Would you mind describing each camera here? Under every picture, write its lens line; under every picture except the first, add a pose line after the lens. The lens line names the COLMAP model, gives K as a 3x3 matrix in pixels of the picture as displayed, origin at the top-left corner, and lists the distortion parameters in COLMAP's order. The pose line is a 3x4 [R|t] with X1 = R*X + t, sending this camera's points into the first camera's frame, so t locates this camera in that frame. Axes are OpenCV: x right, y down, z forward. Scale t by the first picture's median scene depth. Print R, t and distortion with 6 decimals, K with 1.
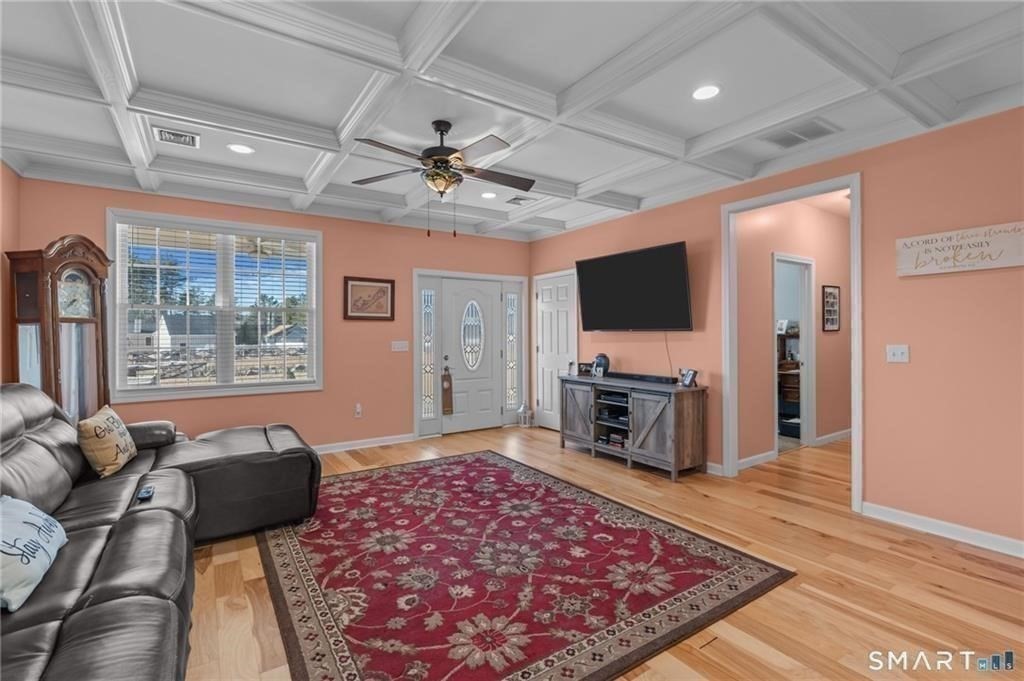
lens RADIAL K [[464.4, 0, 510.8], [0, 464.4, 337.9], [0, 0, 1]] dist [-0.003110, -0.000132]
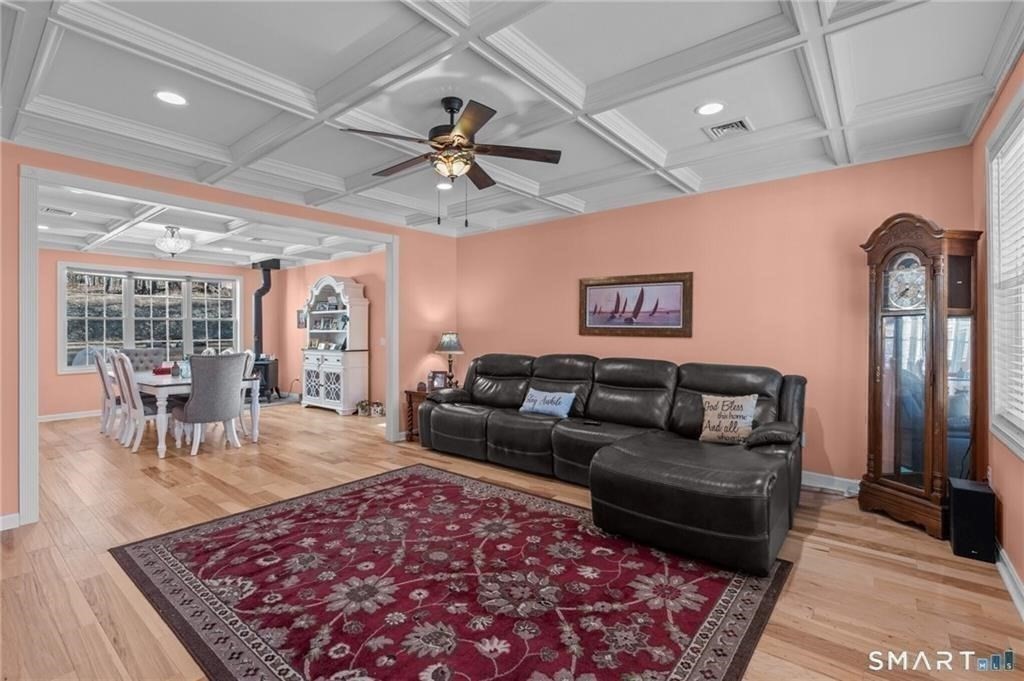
lens RADIAL K [[460.9, 0, 511.1], [0, 460.9, 333.7], [0, 0, 1]] dist [-0.004125, 0.000373]
pose [[-0.952581, 0.010018, -0.304119, 0.015721], [0.005709, 0.999870, 0.015054, -0.020365], [0.304231, 0.012604, -0.952515, 1.844264]]
